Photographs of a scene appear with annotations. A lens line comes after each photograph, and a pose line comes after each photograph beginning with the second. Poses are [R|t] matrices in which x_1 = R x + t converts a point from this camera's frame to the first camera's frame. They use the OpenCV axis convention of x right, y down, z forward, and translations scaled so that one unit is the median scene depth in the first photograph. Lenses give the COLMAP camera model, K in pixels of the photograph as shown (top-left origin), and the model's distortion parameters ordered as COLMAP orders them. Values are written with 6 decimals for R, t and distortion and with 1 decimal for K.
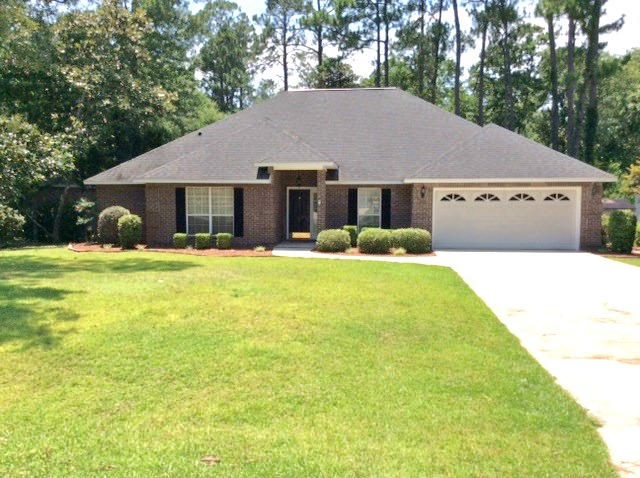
lens RADIAL K [[582.4, 0, 320.0], [0, 582.4, 239.0], [0, 0, 1]] dist [0.075308, -0.143011]
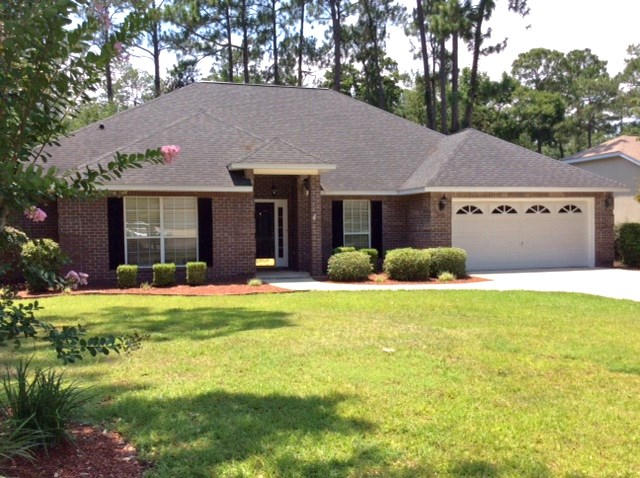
lens RADIAL K [[582.4, 0, 320.0], [0, 582.4, 239.0], [0, 0, 1]] dist [0.075308, -0.143011]
pose [[0.927768, -0.021091, 0.372562, -0.283772], [0.038903, 0.998428, -0.040354, -0.003522], [-0.371125, 0.051932, 0.927129, 0.298323]]
